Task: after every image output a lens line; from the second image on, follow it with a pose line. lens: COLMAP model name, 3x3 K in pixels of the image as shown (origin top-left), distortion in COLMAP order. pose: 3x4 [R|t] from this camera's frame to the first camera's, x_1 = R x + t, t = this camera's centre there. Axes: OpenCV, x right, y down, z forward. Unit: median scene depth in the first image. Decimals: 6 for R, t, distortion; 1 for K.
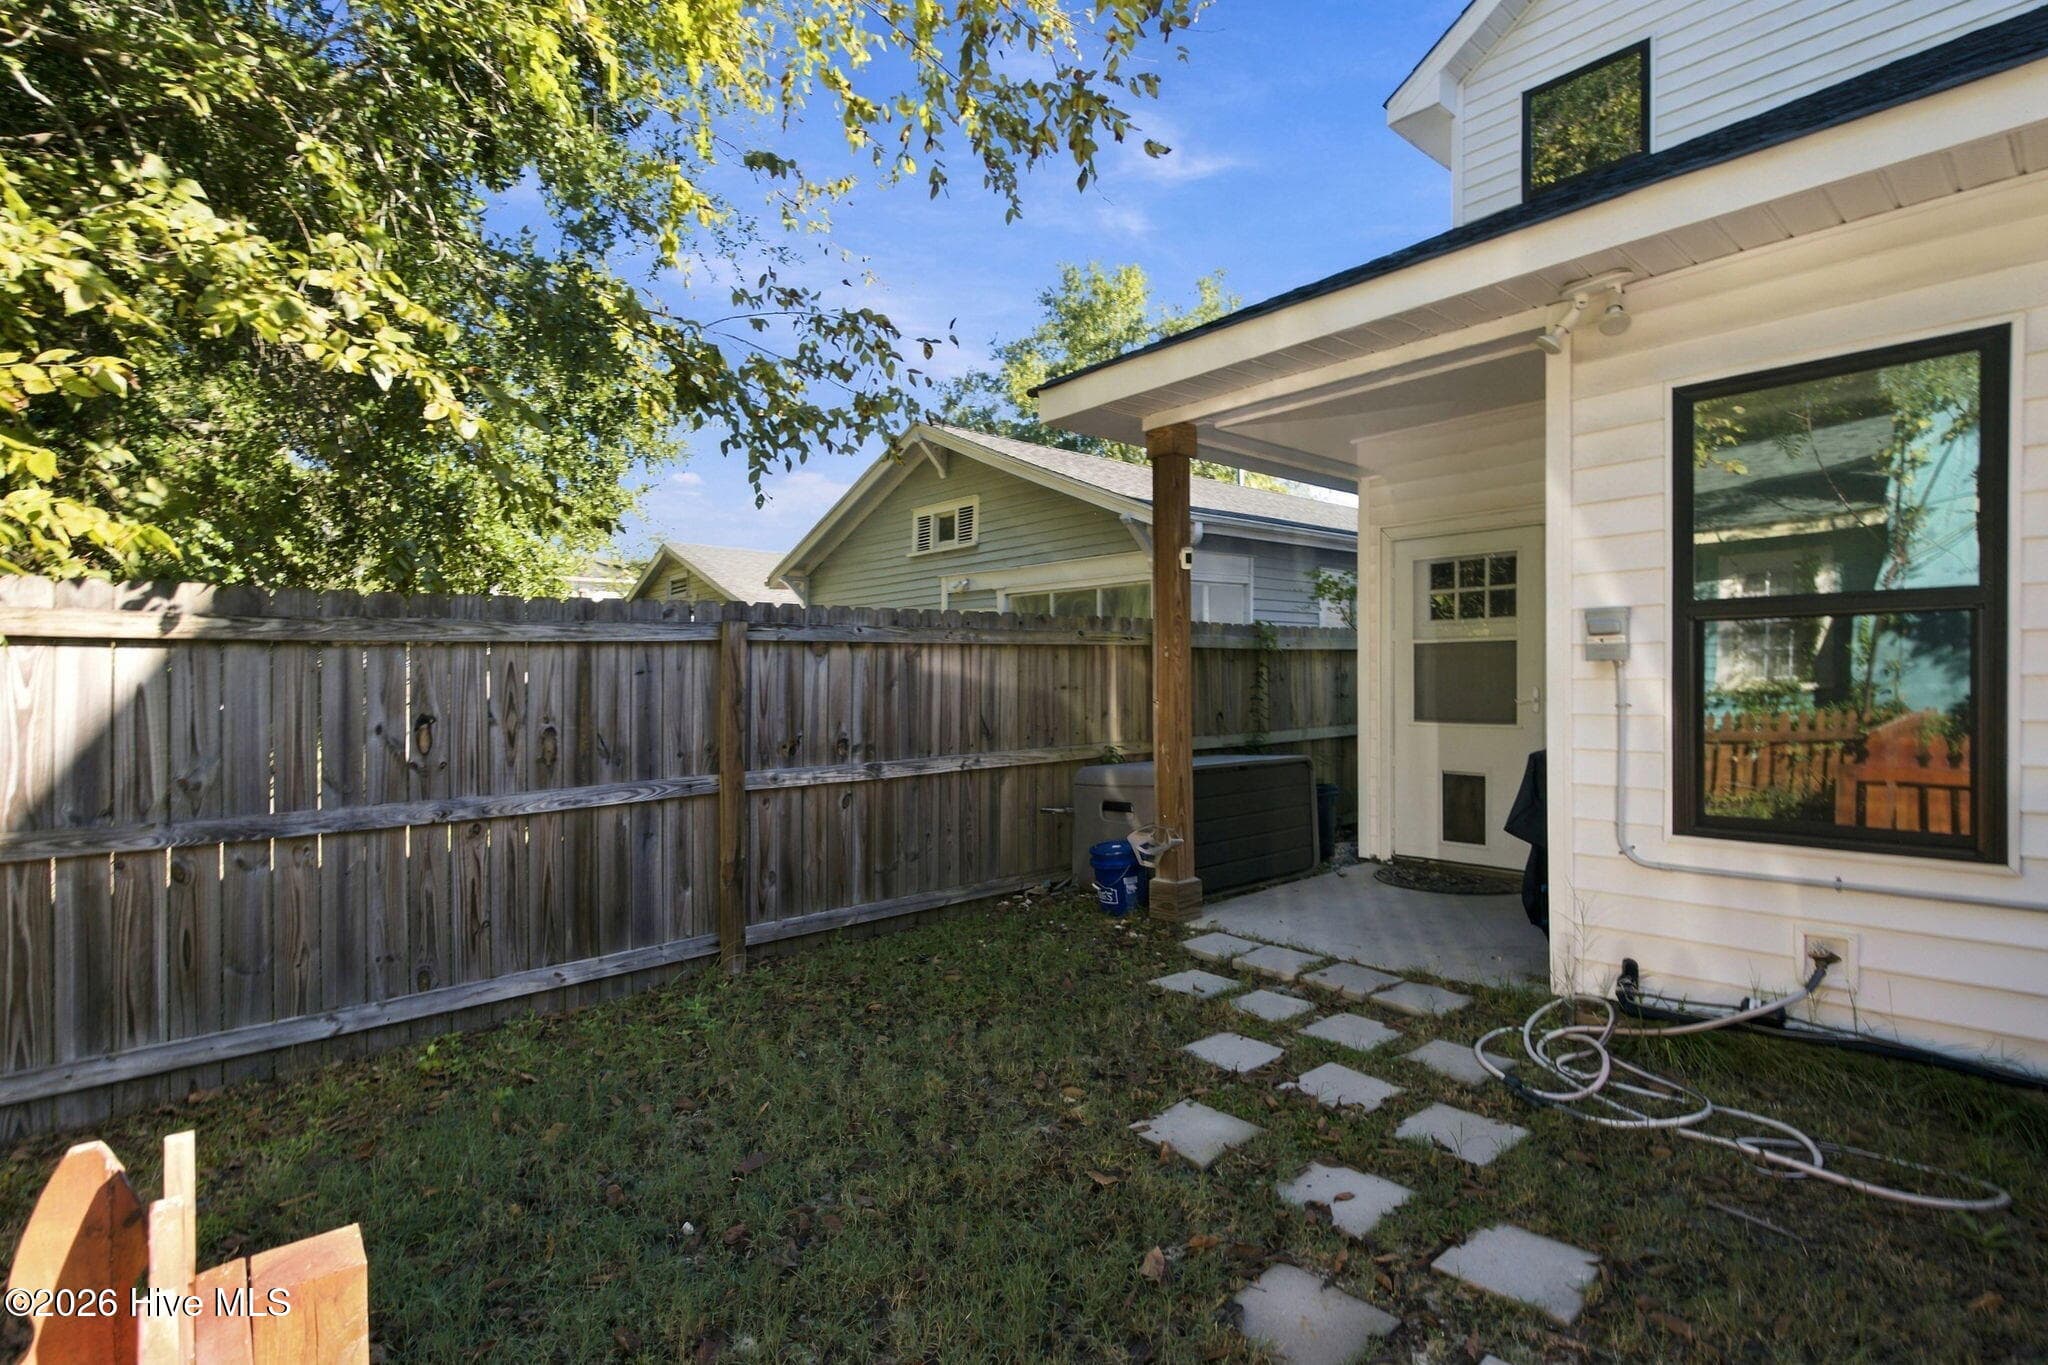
lens RADIAL K [[976.4, 0, 1044.9], [0, 976.4, 689.2], [0, 0, 1]] dist [0.001038, 0.001772]
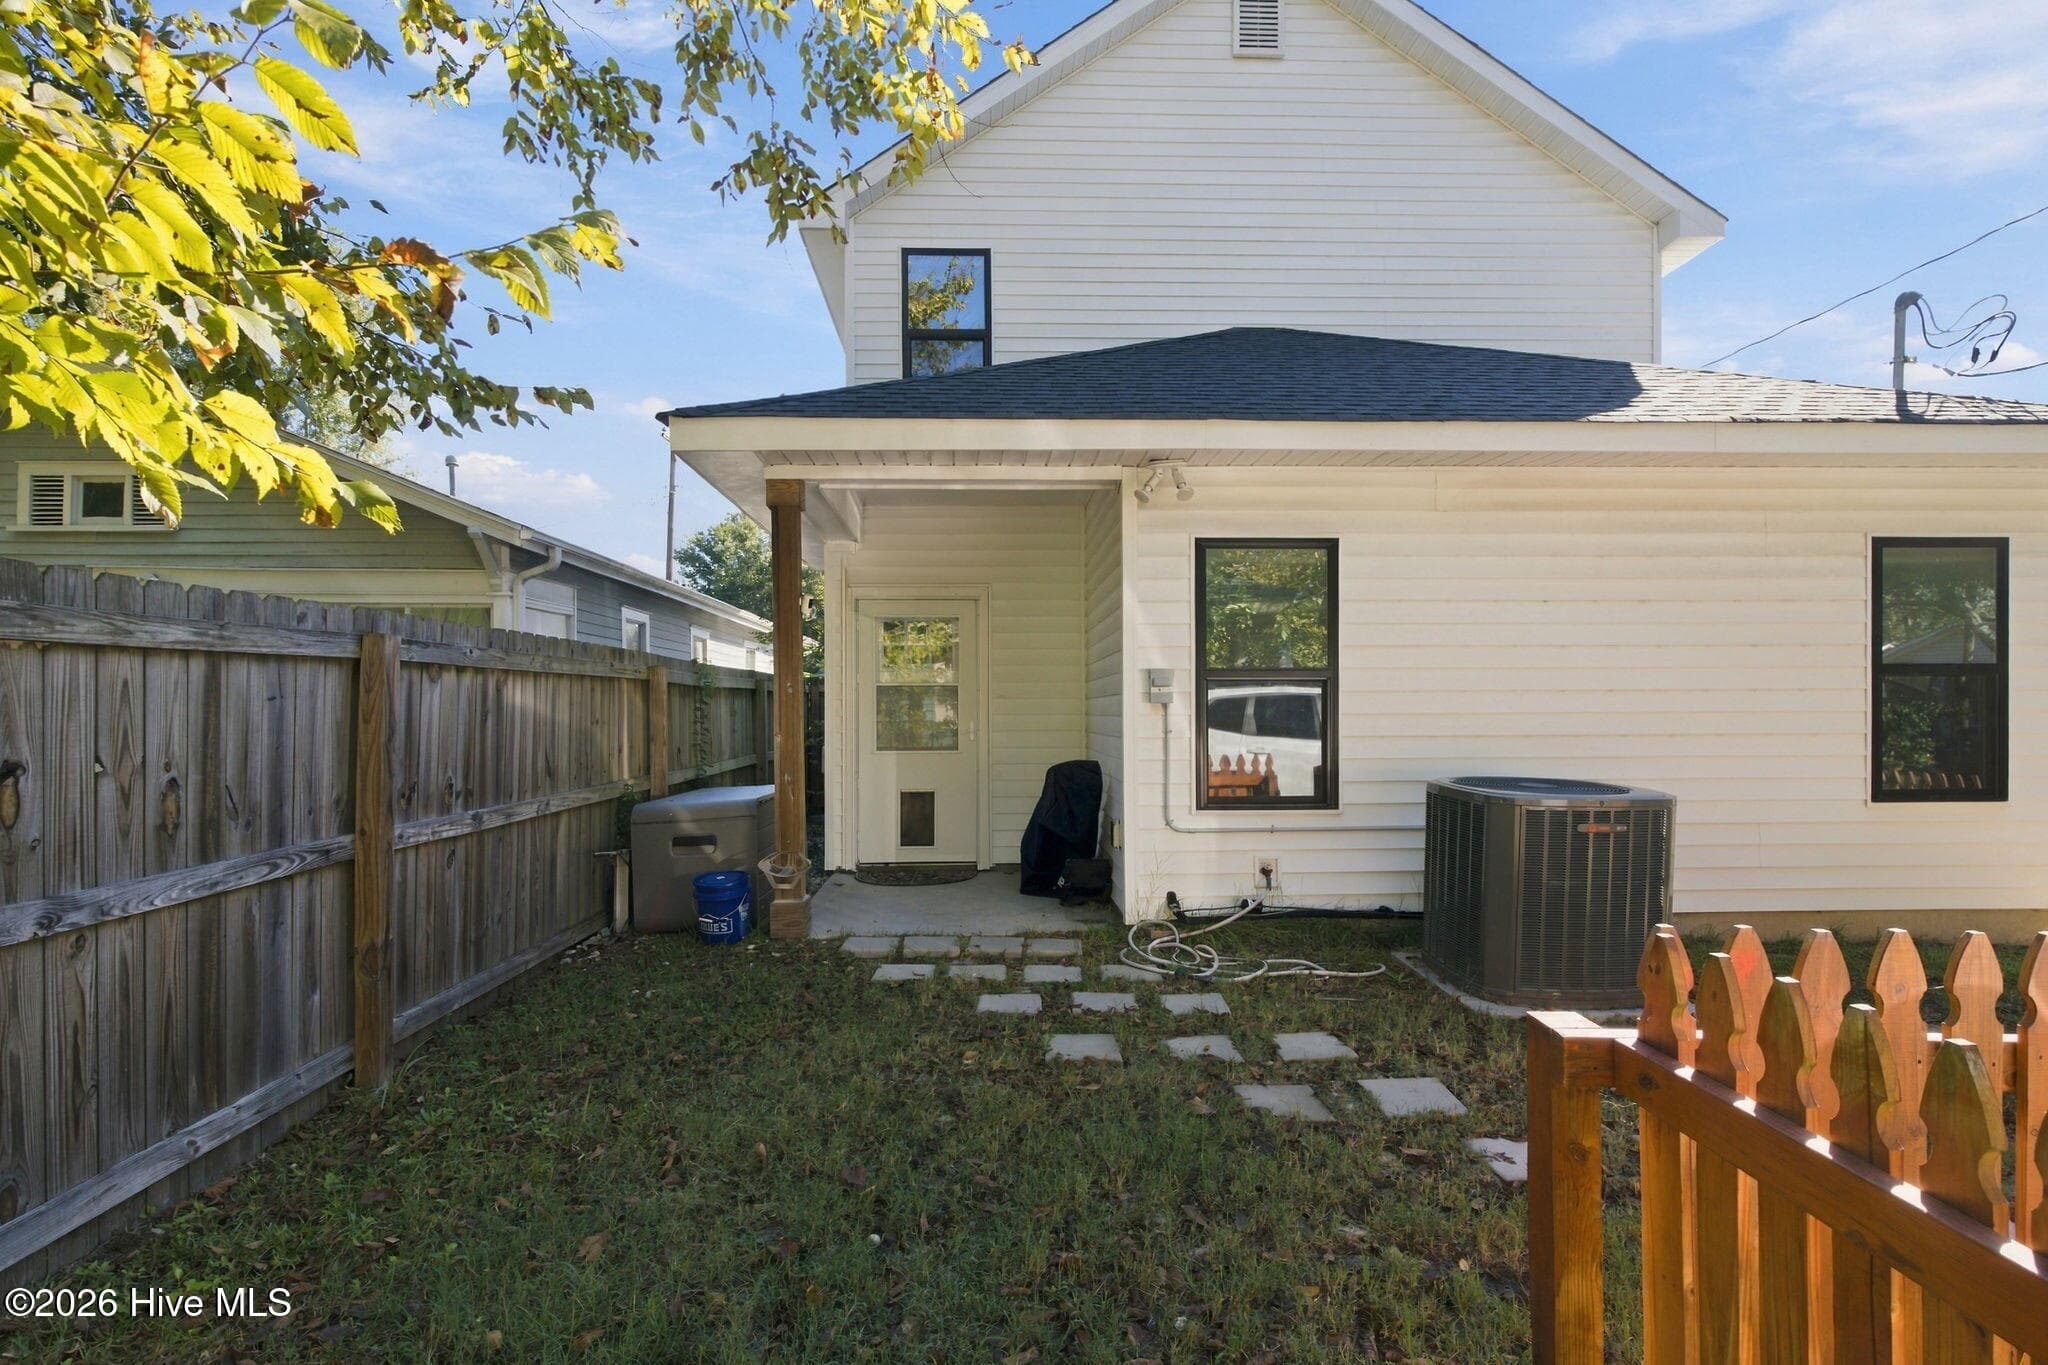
lens RADIAL K [[976.4, 0, 997.6], [0, 976.4, 743.2], [0, 0, 1]] dist [0.001038, 0.001772]
pose [[0.659650, -0.014180, 0.751439, -0.623802], [0.002754, 0.999861, 0.016451, 0.006005], [-0.751568, -0.008782, 0.659598, 0.135593]]
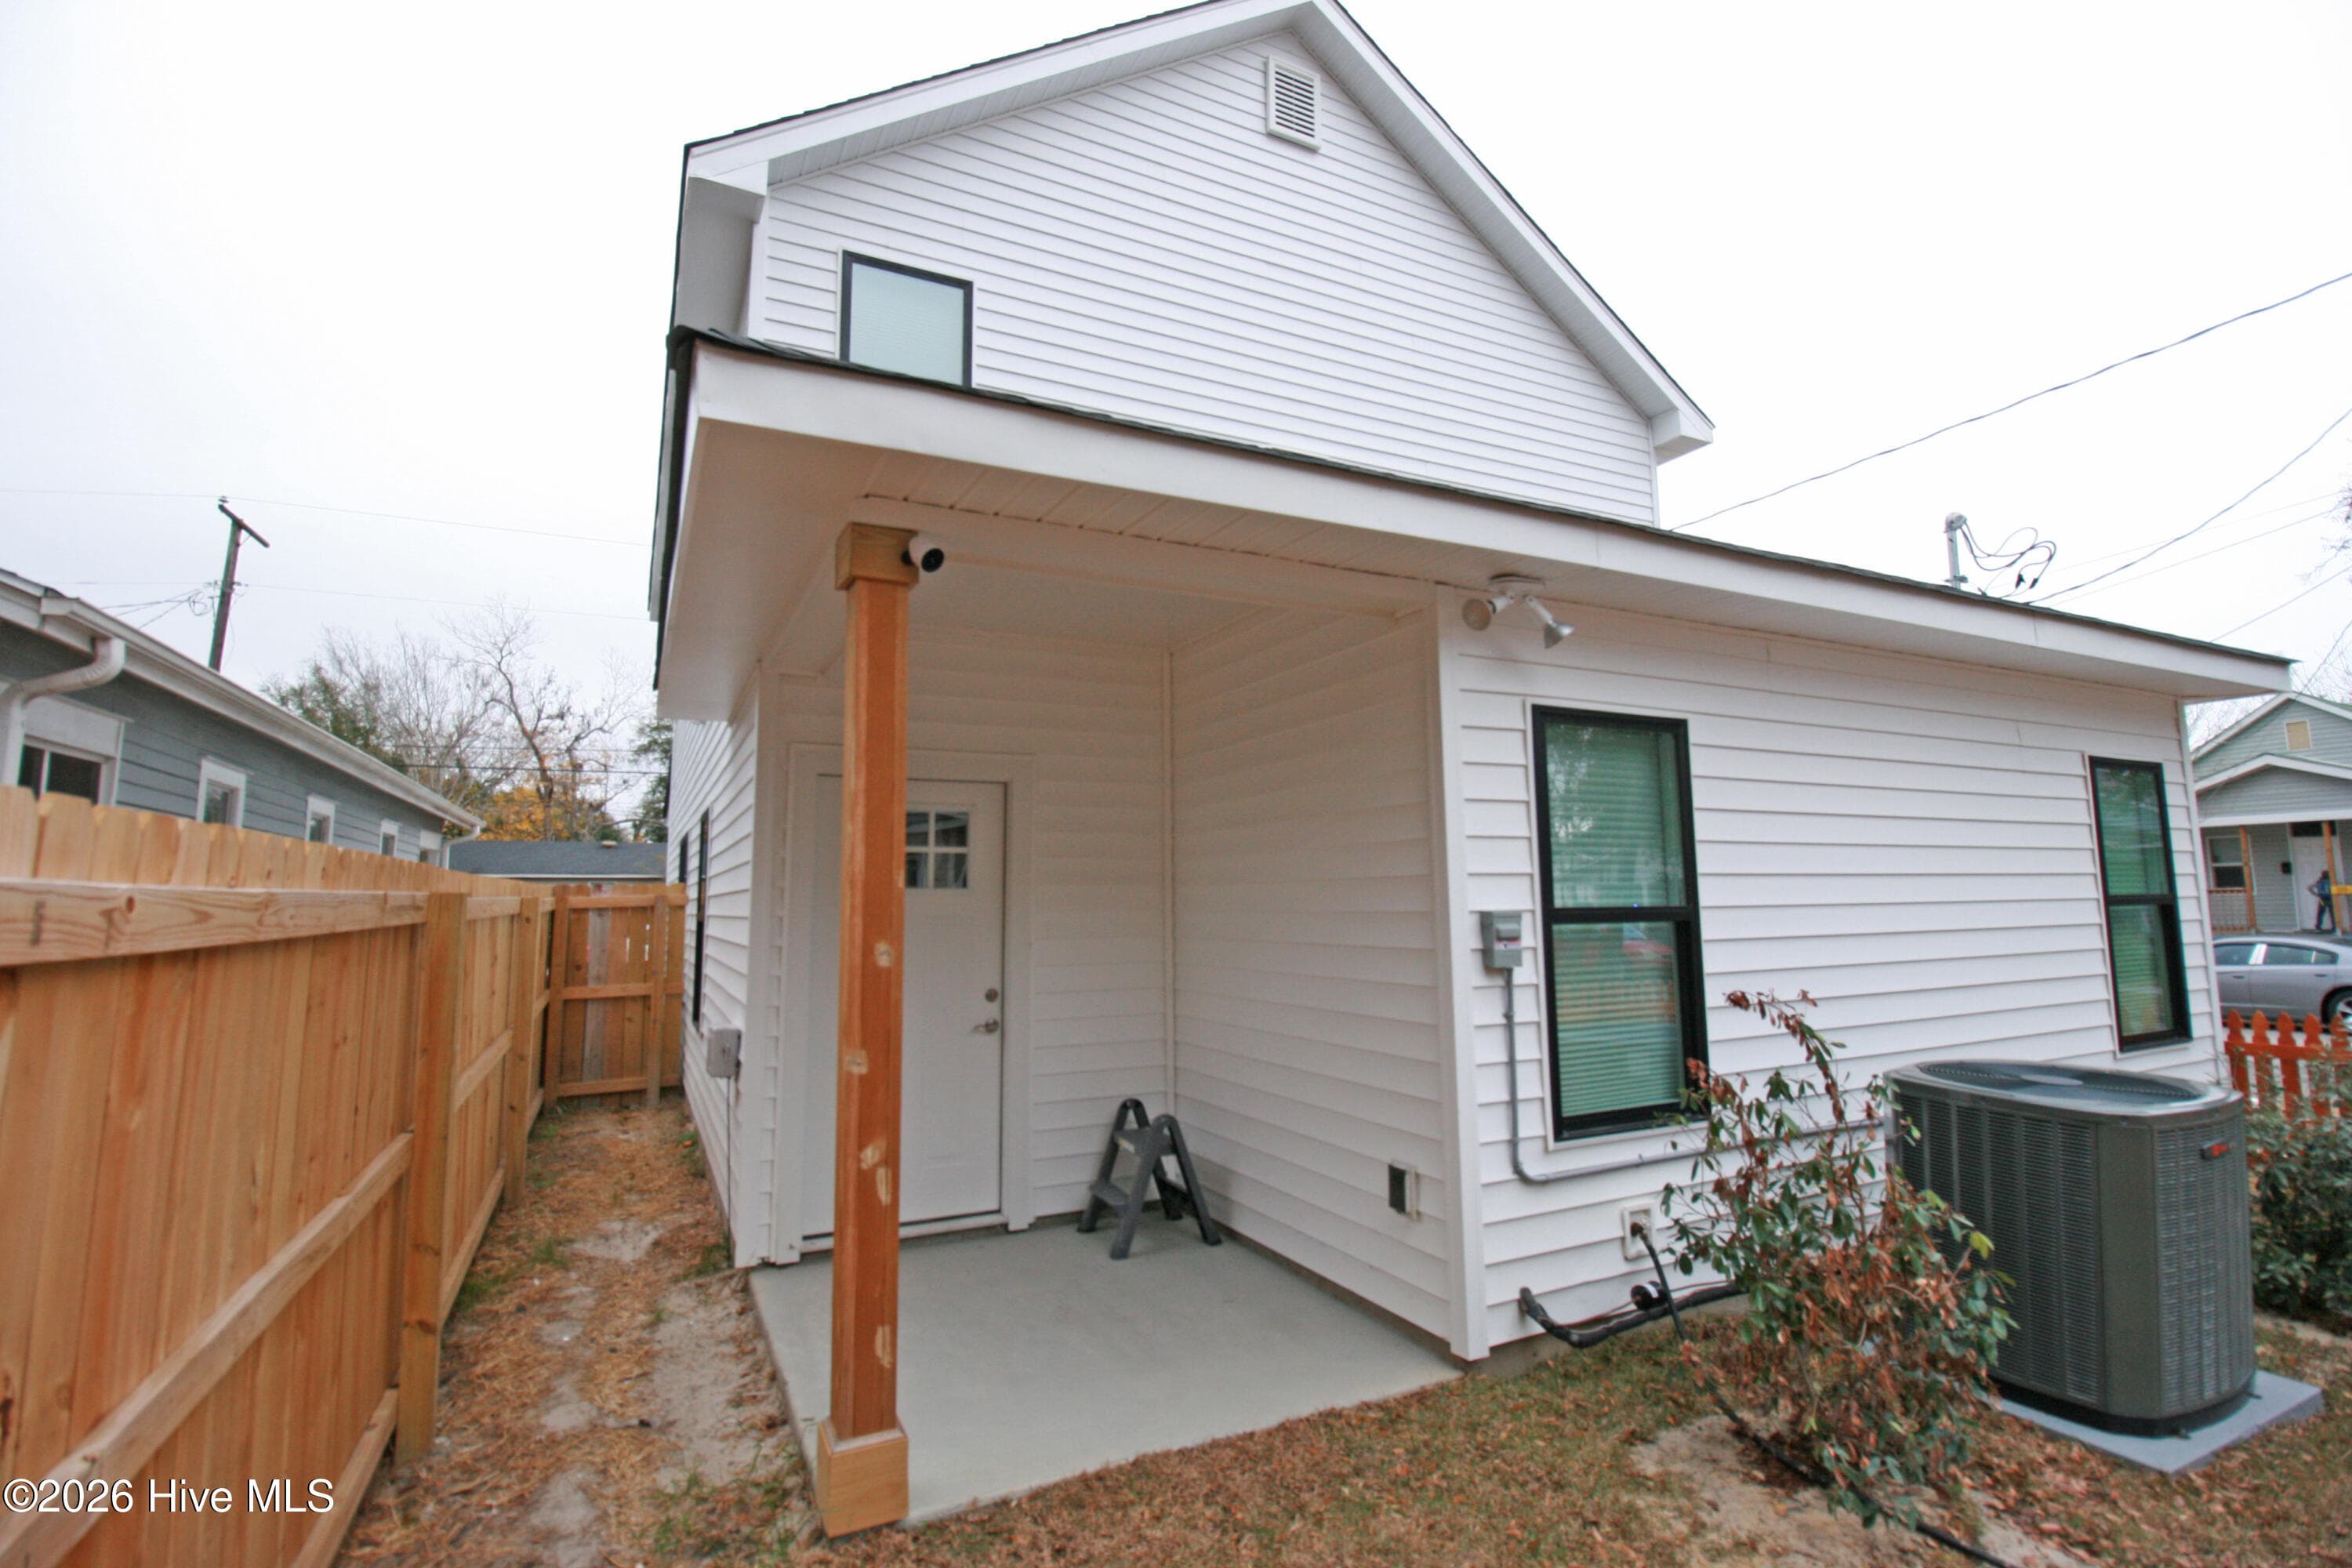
lens RADIAL K [[1121.3, 0, 1172.8], [0, 1121.3, 784.5], [0, 0, 1]] dist [0.001038, 0.001772]
pose [[0.290837, 0.111380, 0.950267, -0.475847], [0.011859, 0.992705, -0.119984, -0.065540], [-0.956699, 0.046165, 0.287395, 0.795239]]
